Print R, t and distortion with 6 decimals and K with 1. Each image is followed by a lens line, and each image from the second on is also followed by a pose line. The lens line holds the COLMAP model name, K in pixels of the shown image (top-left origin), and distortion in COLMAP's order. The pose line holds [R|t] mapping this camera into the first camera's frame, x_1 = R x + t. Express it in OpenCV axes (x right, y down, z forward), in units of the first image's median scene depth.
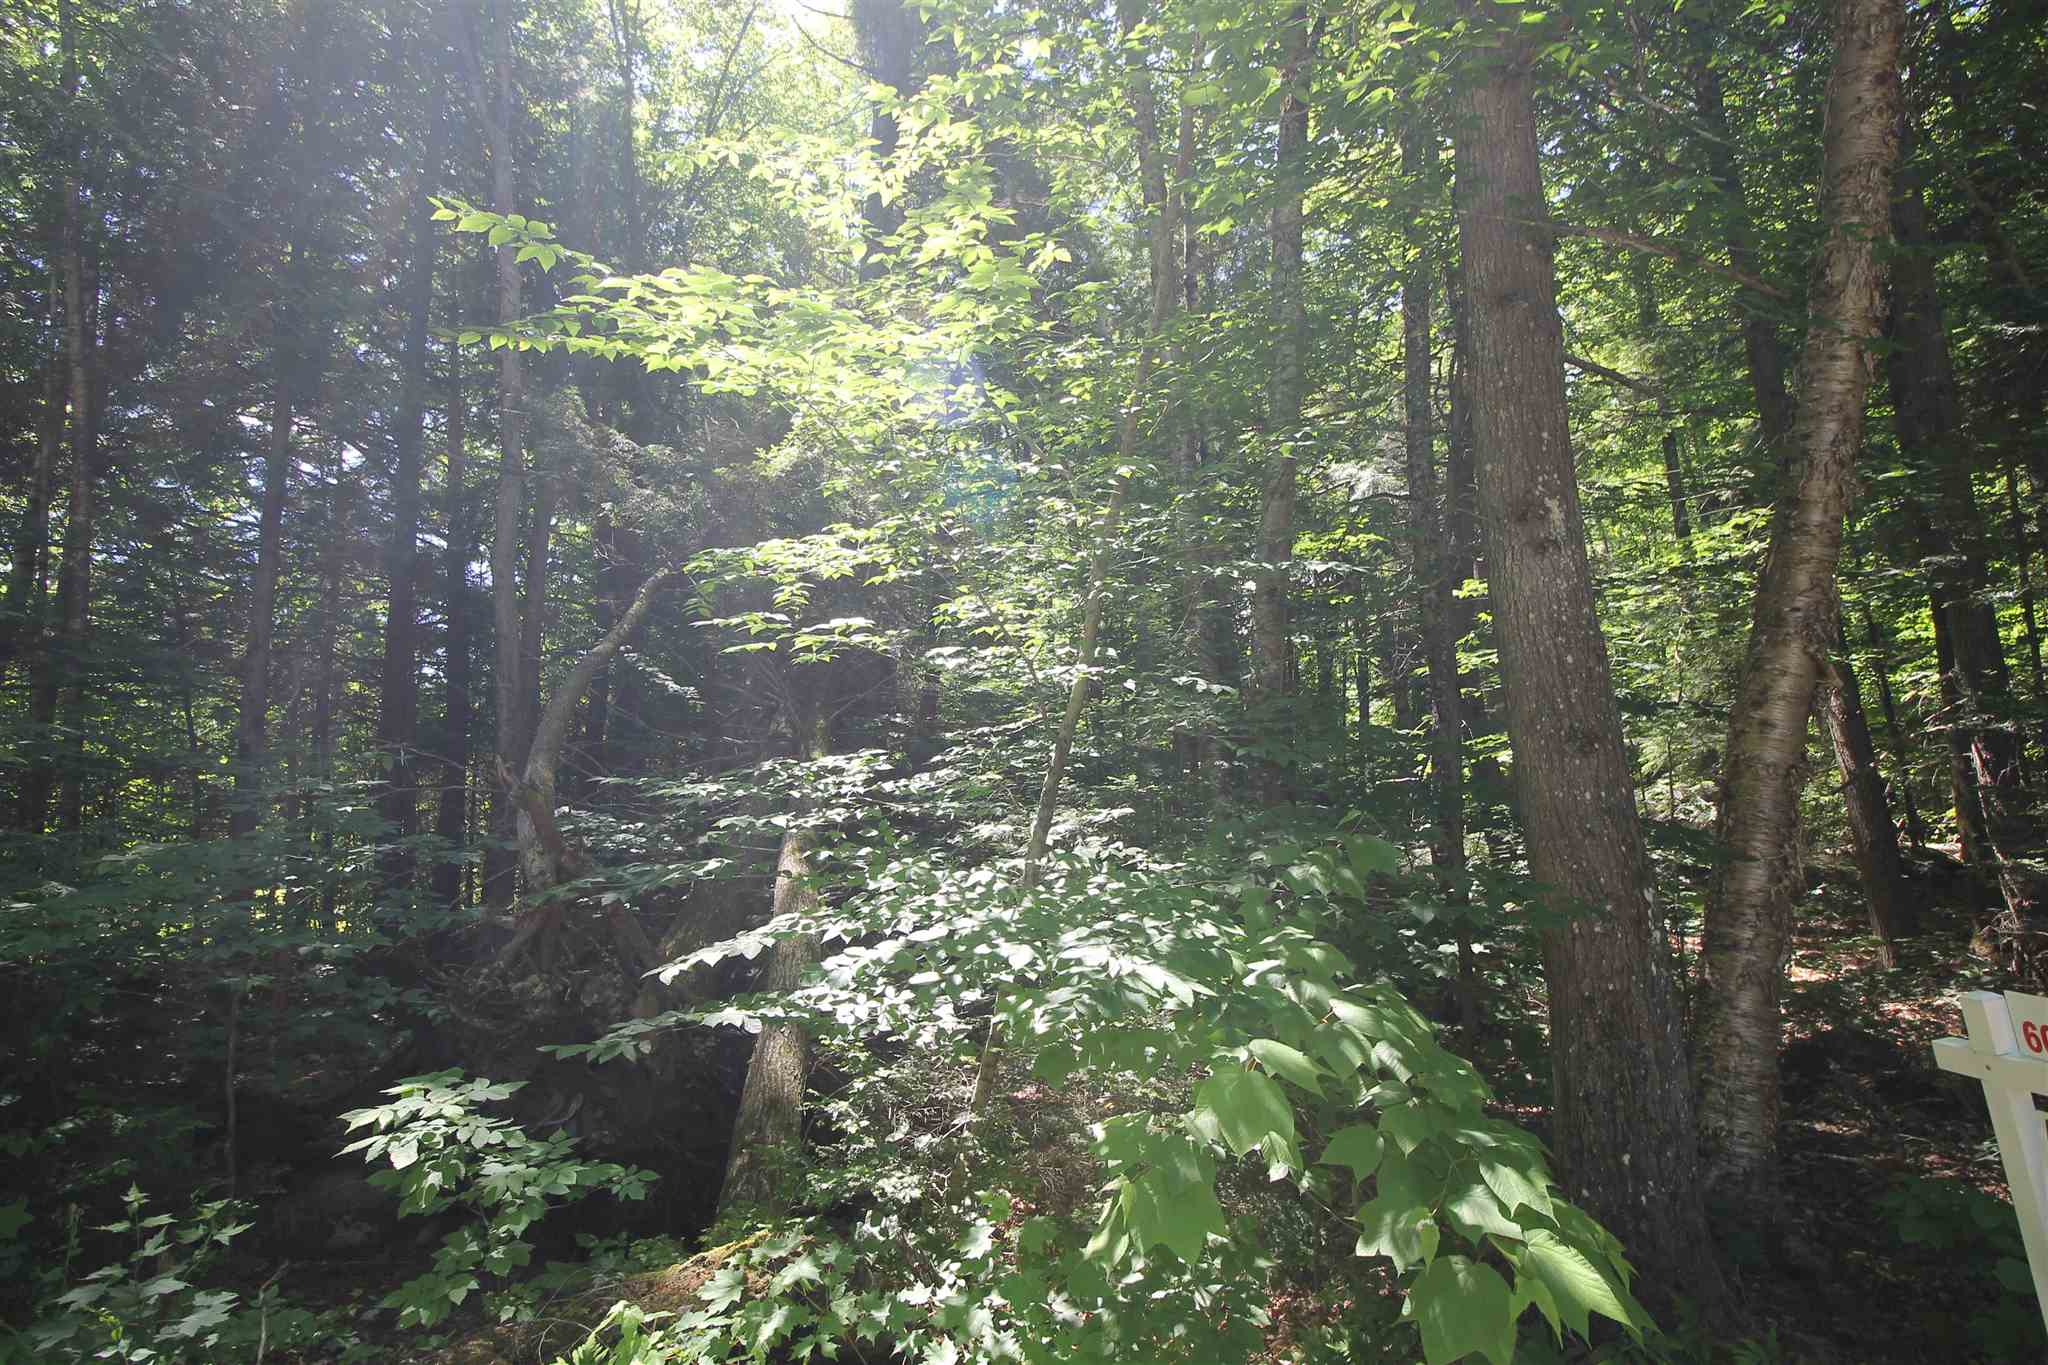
lens RADIAL K [[1055.7, 0, 1019.4], [0, 1055.7, 679.2], [0, 0, 1]] dist [0.002120, -0.012579]
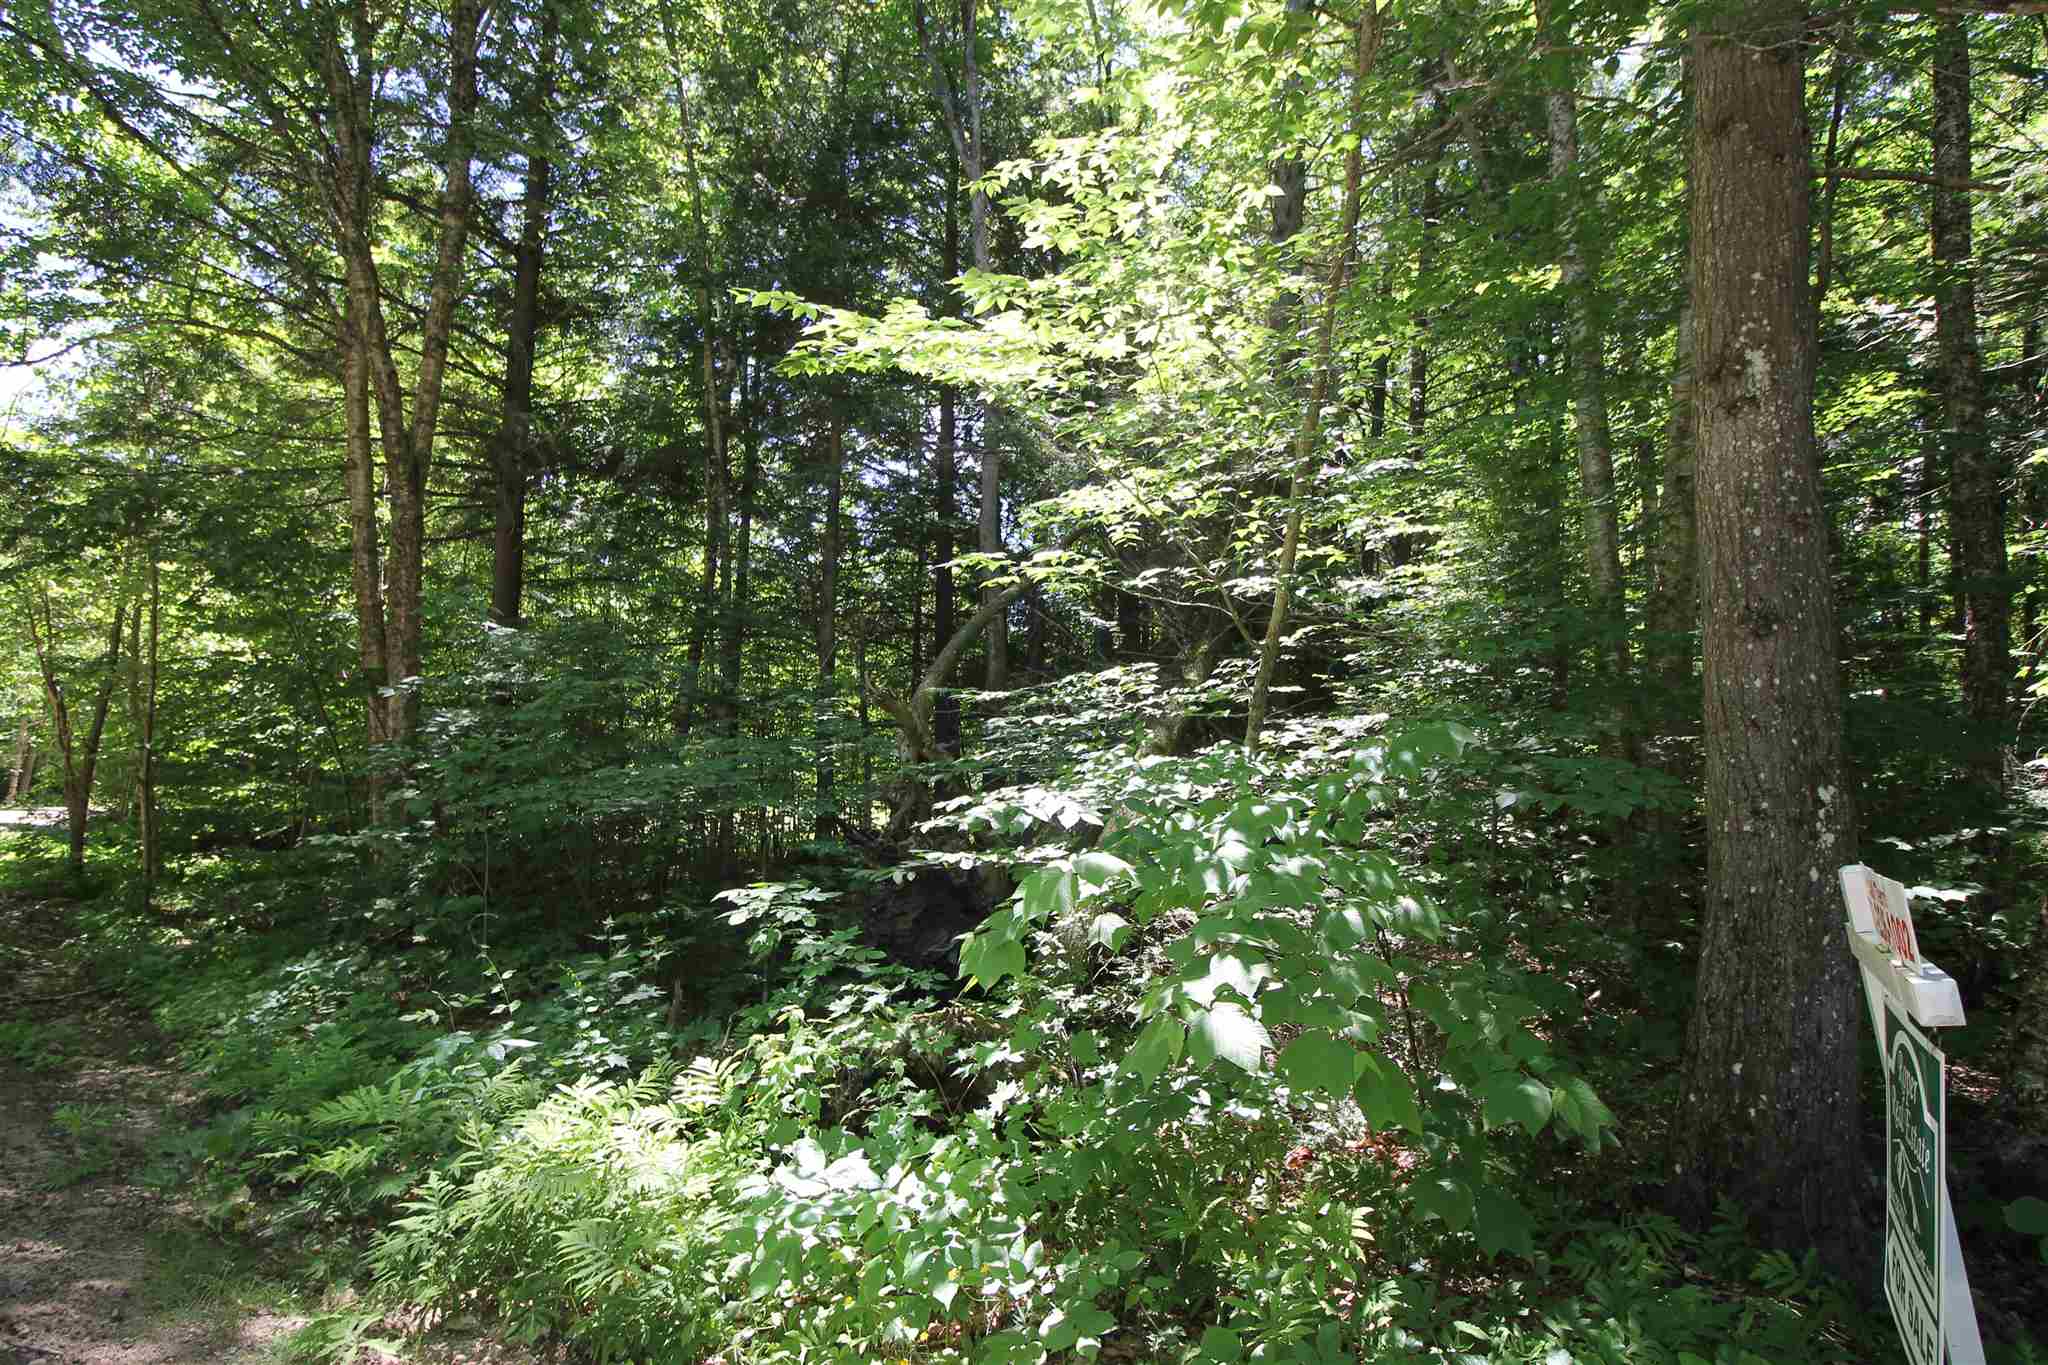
lens RADIAL K [[1055.7, 0, 1034.3], [0, 1055.7, 684.2], [0, 0, 1]] dist [0.002120, -0.012579]
pose [[0.859893, -0.017411, -0.510177, 0.483181], [0.048338, 0.997705, 0.047424, 0.040581], [0.508181, -0.065440, 0.858761, -0.083167]]
